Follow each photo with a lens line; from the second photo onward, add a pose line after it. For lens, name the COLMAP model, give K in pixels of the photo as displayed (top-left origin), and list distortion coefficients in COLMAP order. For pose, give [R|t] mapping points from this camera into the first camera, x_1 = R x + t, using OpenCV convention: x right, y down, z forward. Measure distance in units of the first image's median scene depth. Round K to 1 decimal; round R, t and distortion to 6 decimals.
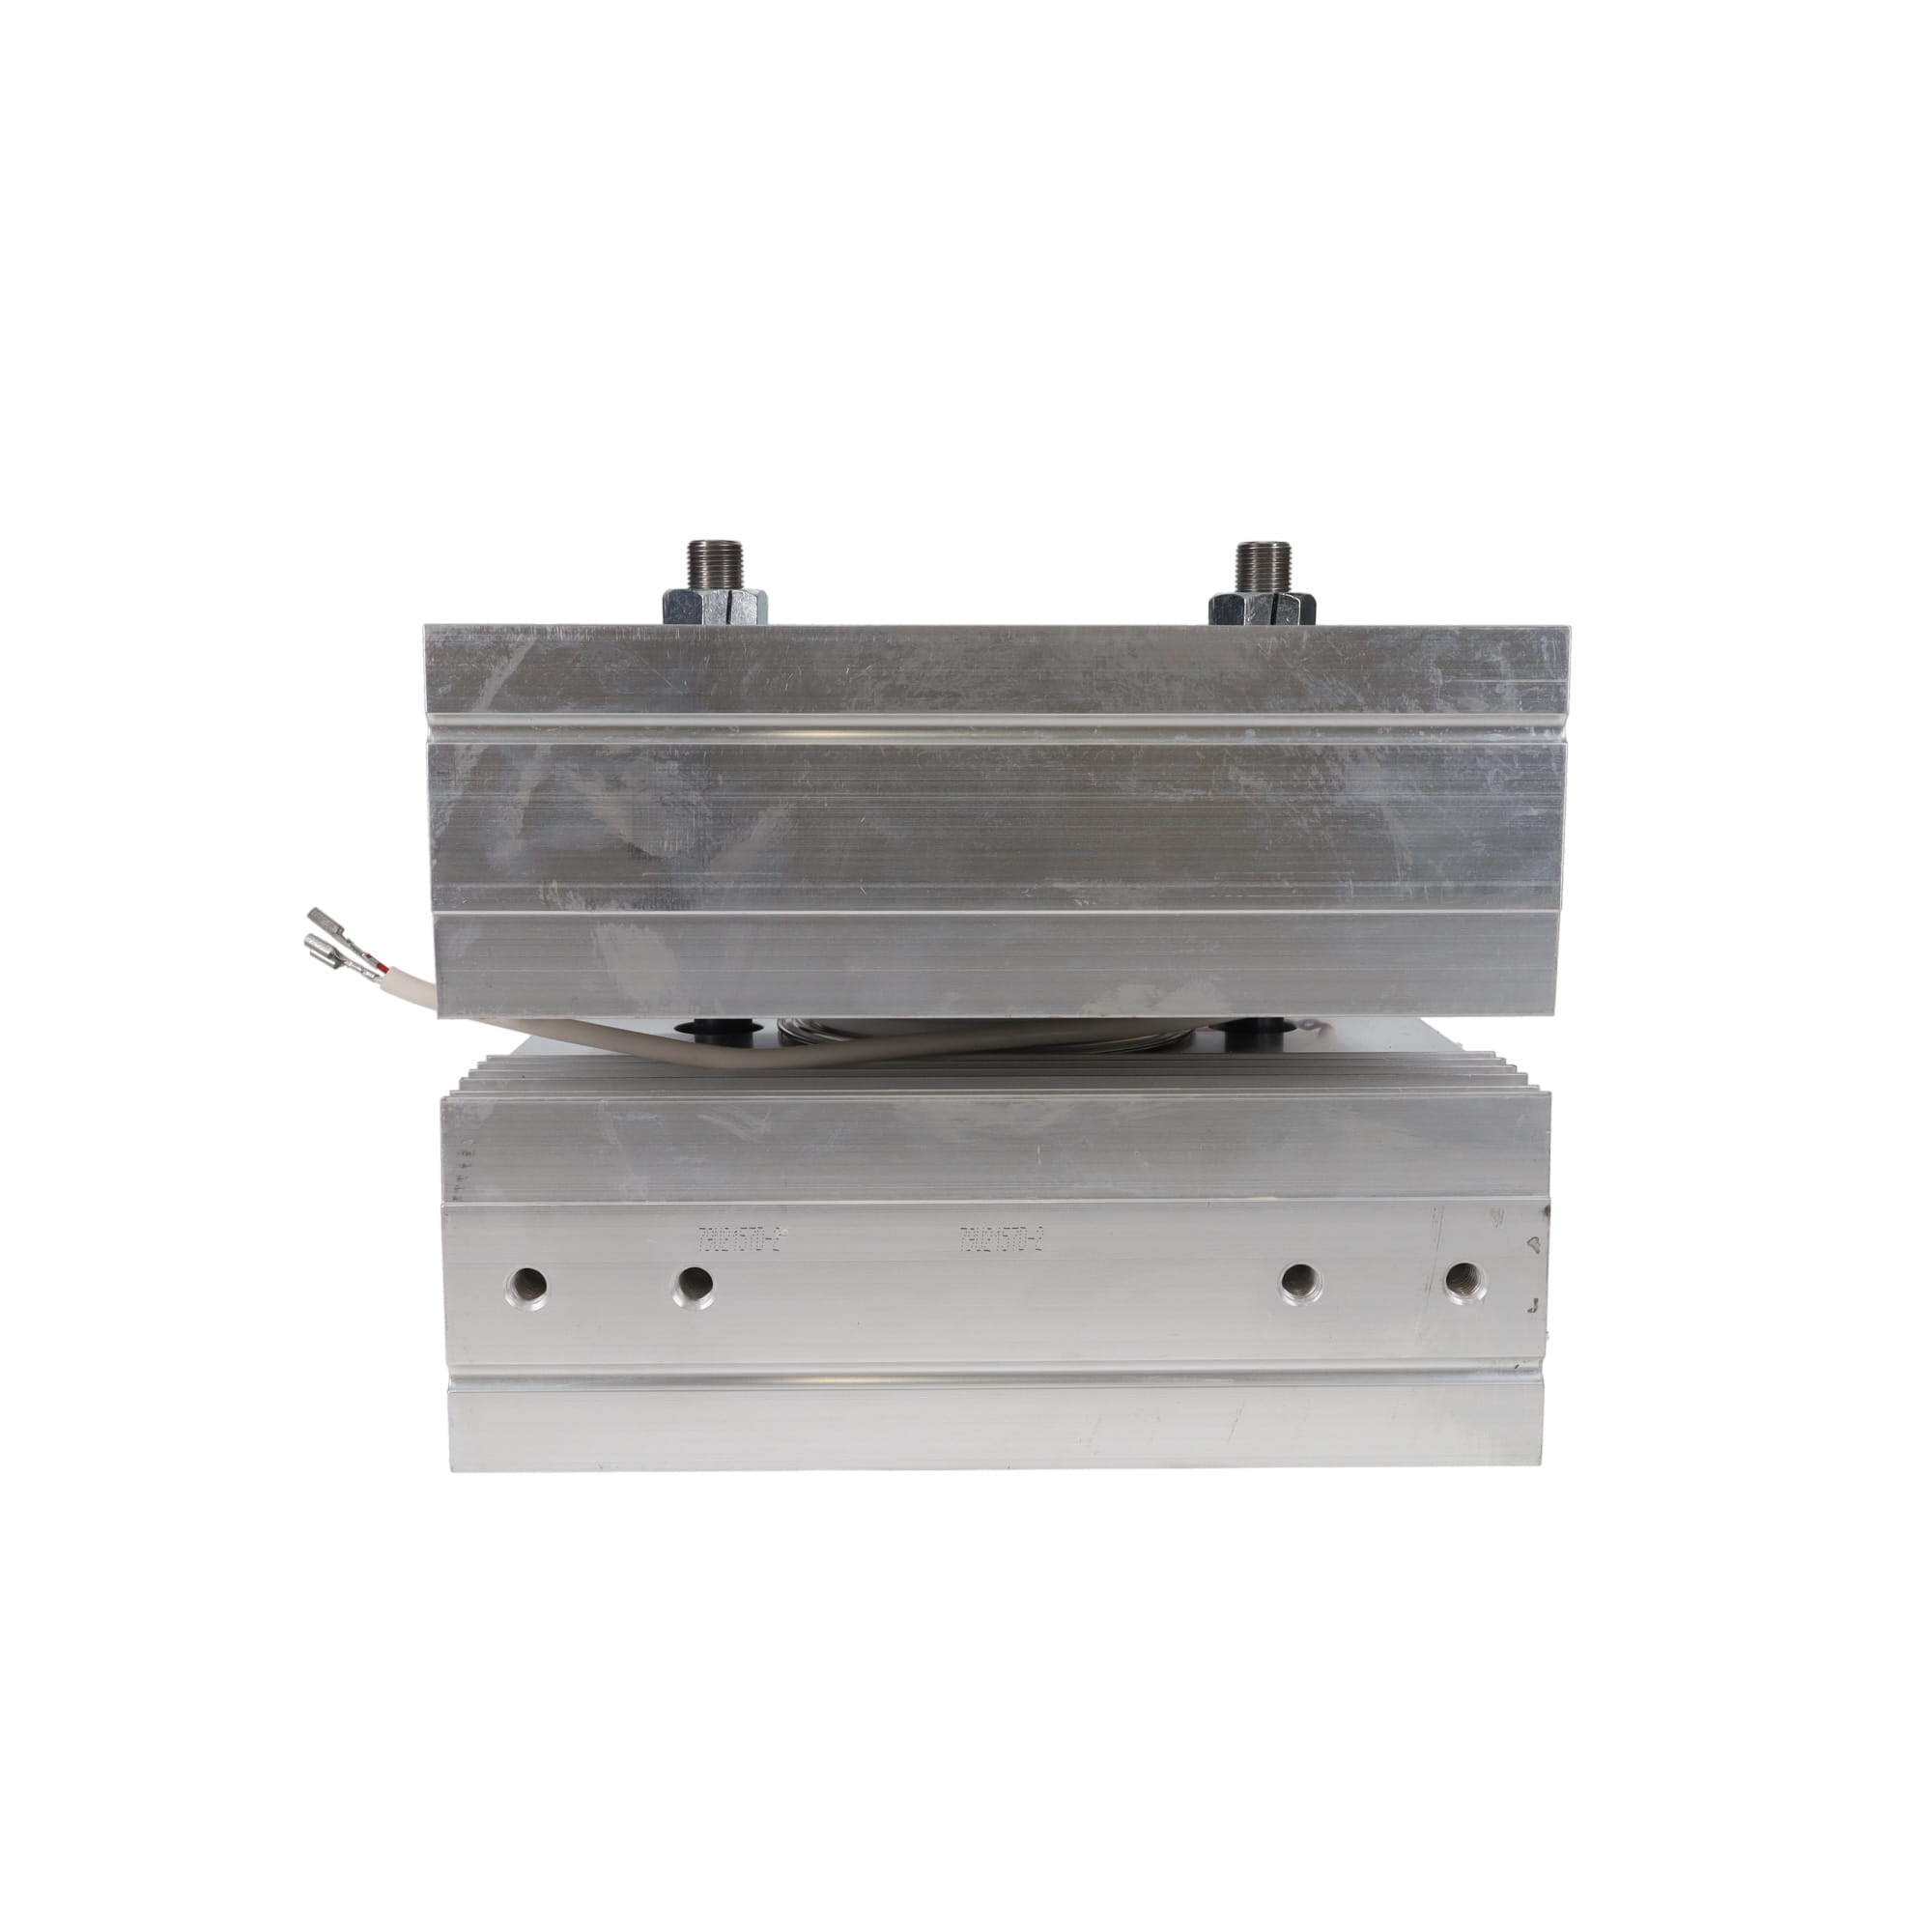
lens RADIAL K [[2052.3, 0, 966.0], [0, 2052.3, 966.0], [0, 0, 1]] dist [0.005936, -0.006108]
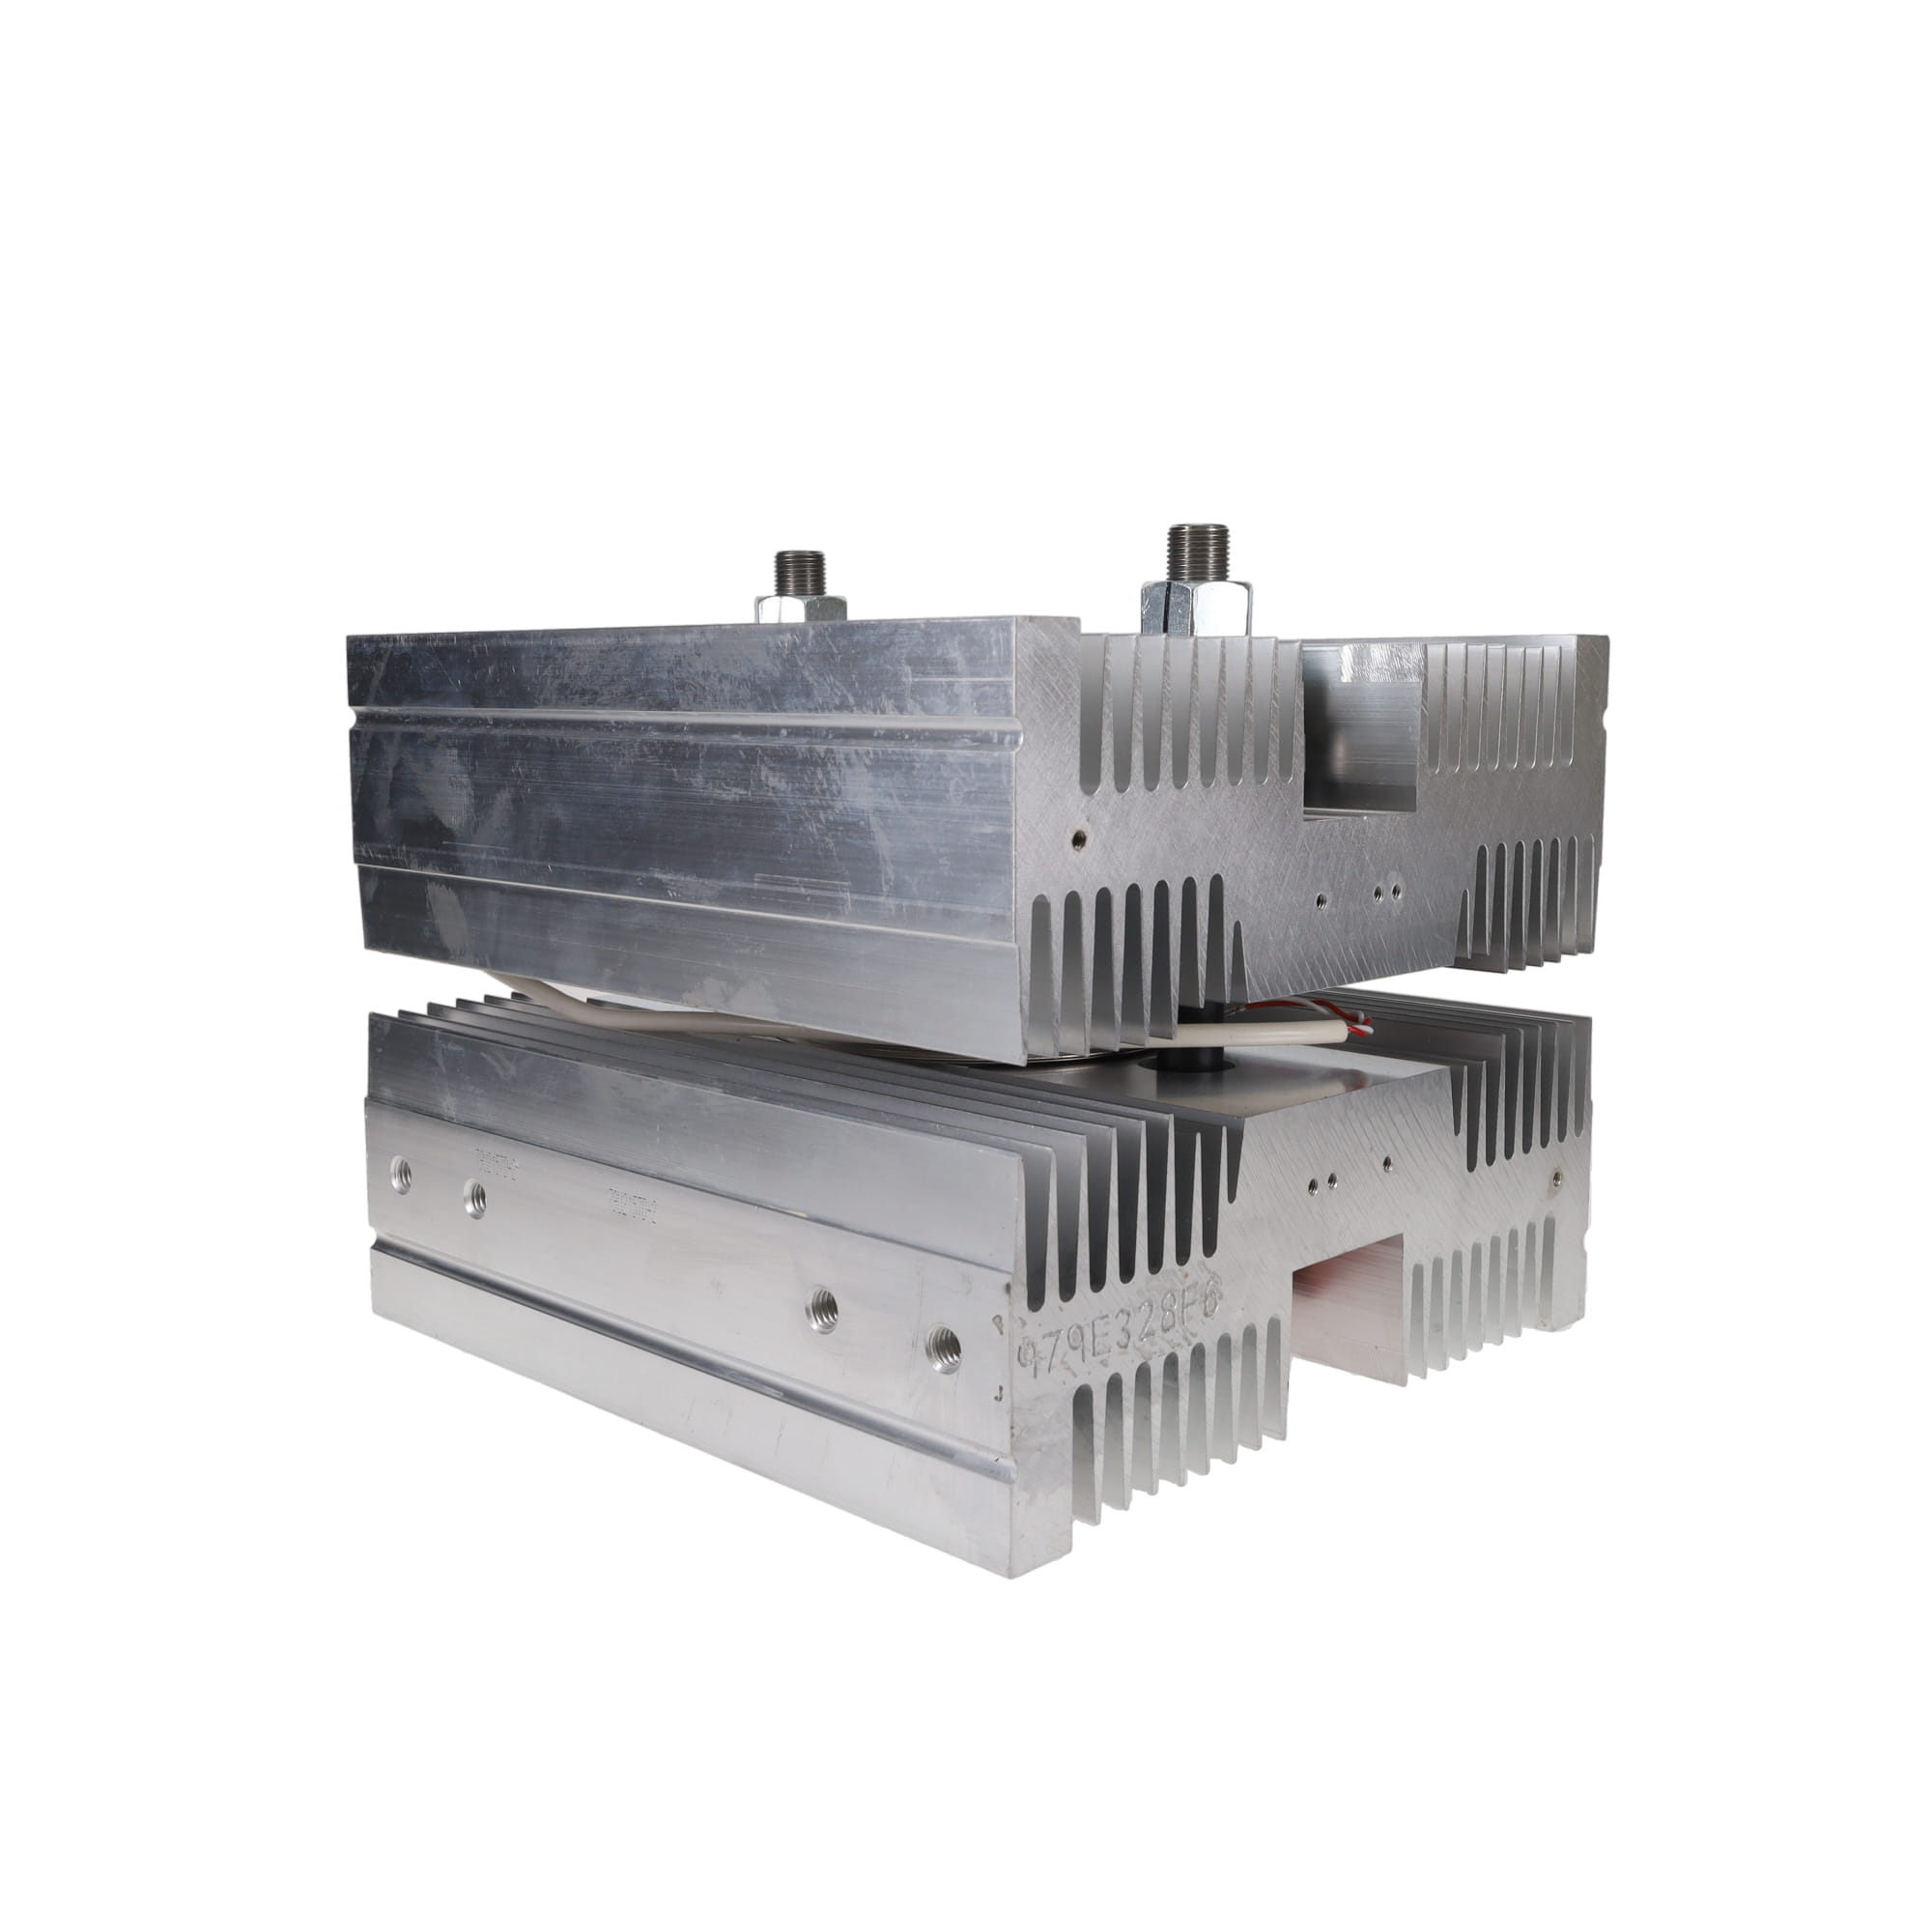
lens RADIAL K [[2038.0, 0, 966.0], [0, 2038.0, 966.0], [0, 0, 1]] dist [0.006071, -0.003557]
pose [[0.701039, 0.098272, -0.706319, 0.894141], [-0.097276, 0.994379, 0.041802, -0.052530], [0.706457, 0.039403, 0.706658, 0.382484]]
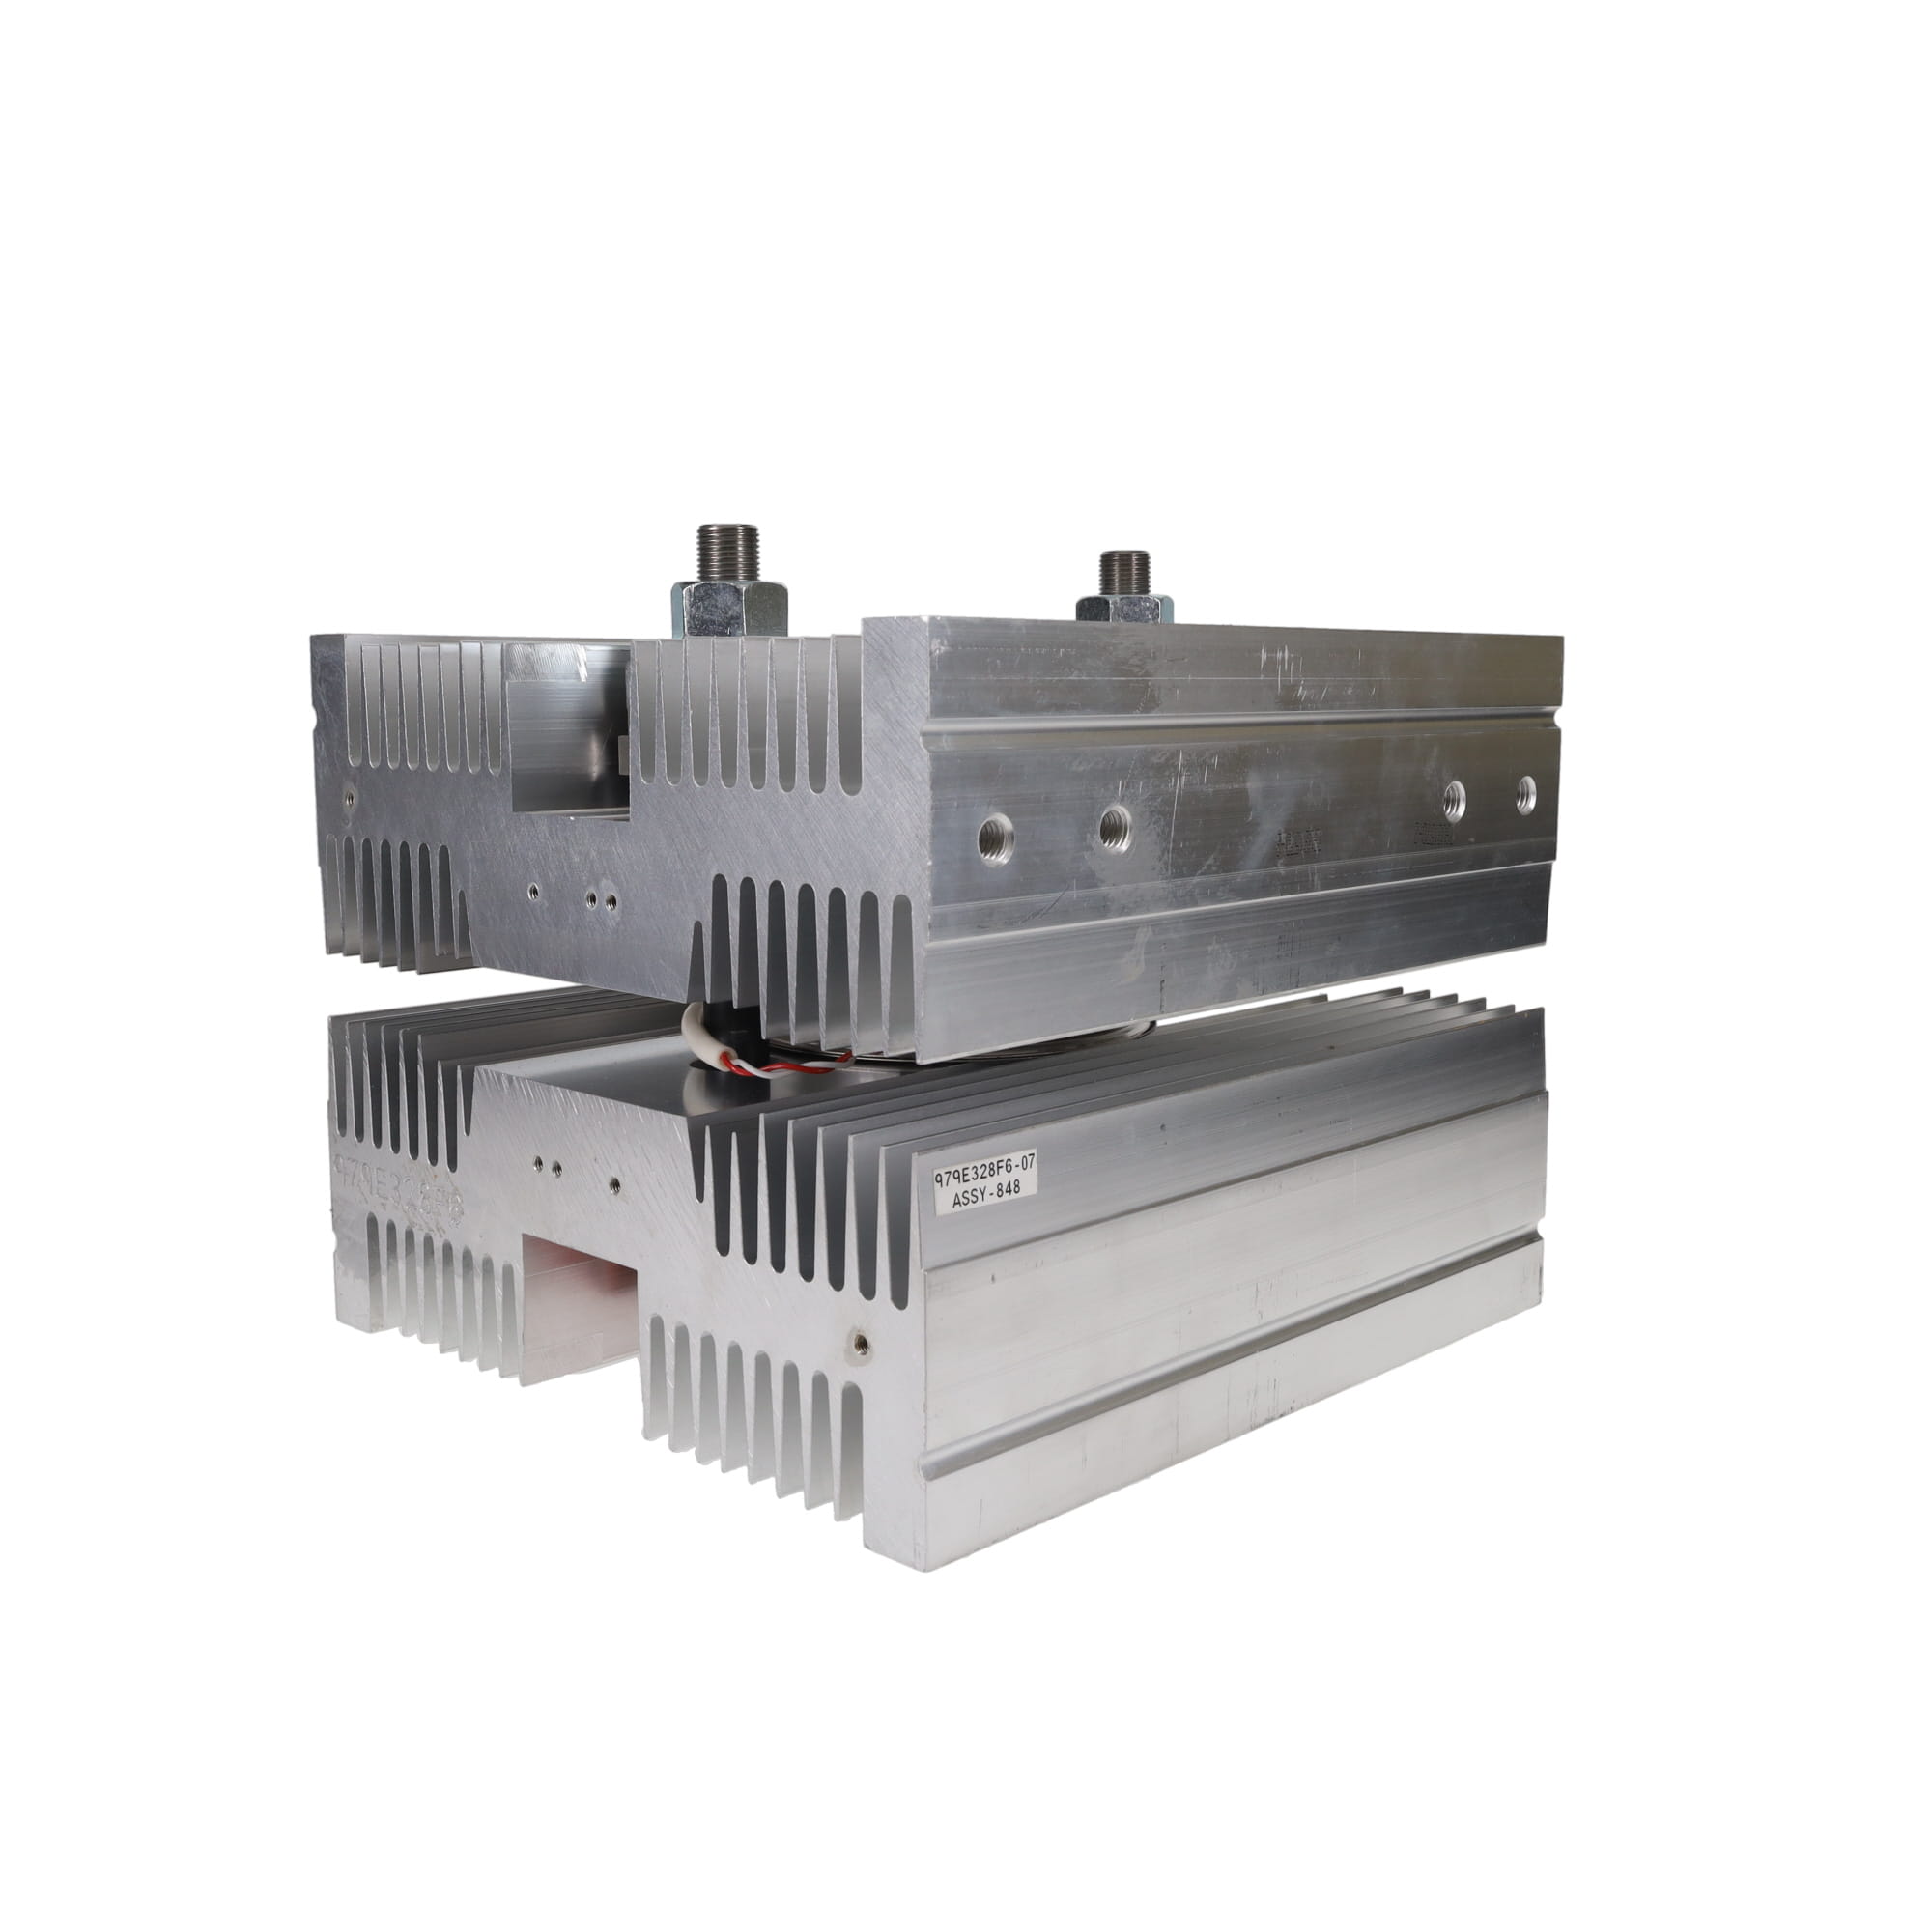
lens RADIAL K [[2038.0, 0, 966.0], [0, 2038.0, 966.0], [0, 0, 1]] dist [0.006071, -0.003557]
pose [[0.714548, -0.099220, 0.692514, -0.855431], [0.096560, 0.994405, 0.042841, -0.052299], [-0.692890, 0.036257, 0.720131, 0.356291]]
